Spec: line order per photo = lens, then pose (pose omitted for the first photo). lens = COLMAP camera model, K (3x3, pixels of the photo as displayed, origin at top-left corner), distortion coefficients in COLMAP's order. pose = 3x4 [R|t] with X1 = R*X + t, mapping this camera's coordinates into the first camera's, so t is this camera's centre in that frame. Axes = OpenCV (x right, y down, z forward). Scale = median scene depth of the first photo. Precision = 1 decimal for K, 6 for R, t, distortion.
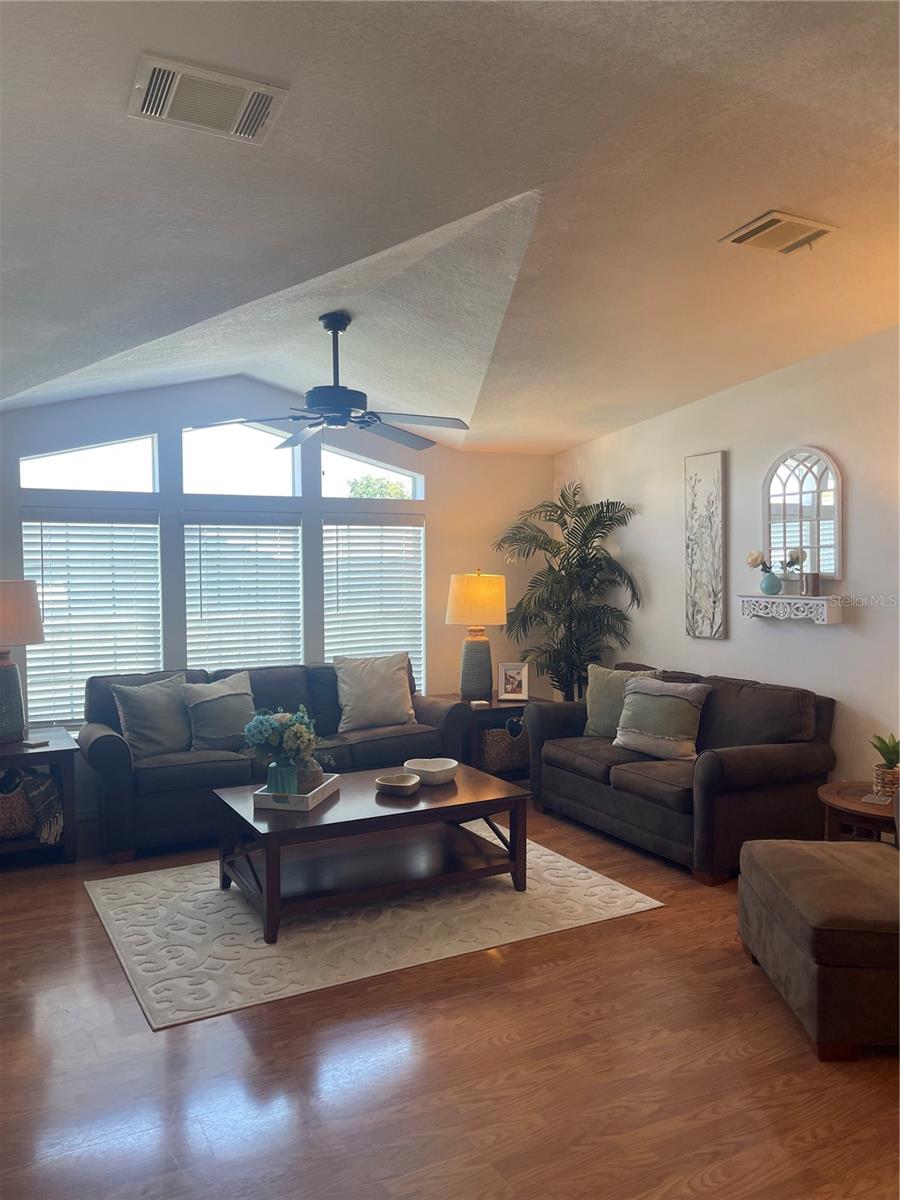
lens RADIAL K [[882.3, 0, 450.7], [0, 882.3, 599.1], [0, 0, 1]] dist [0.007836, -0.009627]
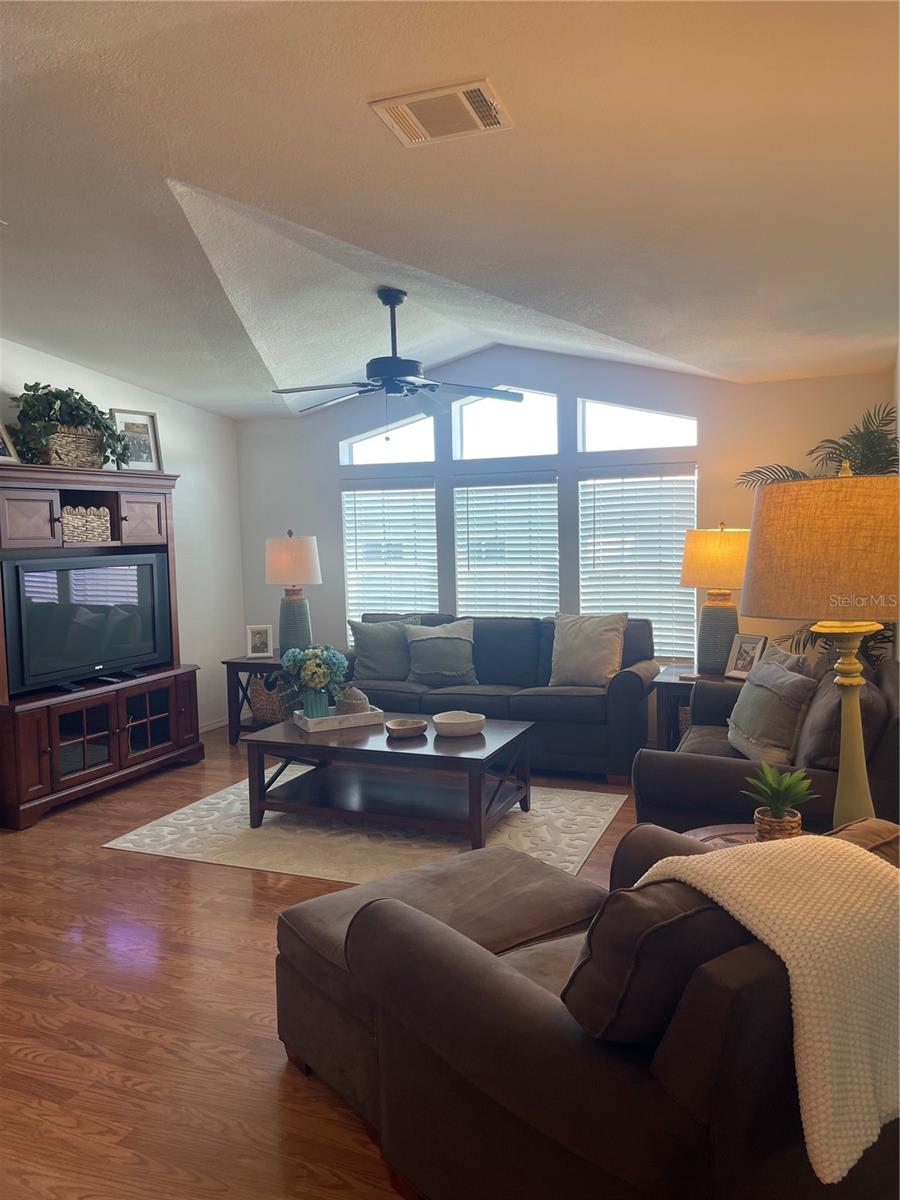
lens RADIAL K [[882.3, 0, 453.2], [0, 882.3, 600.1], [0, 0, 1]] dist [0.007836, -0.009627]
pose [[0.649706, 0.054311, -0.758243, 0.604253], [-0.017446, 0.998247, 0.056553, -0.004154], [0.759986, -0.023514, 0.649514, 0.275174]]
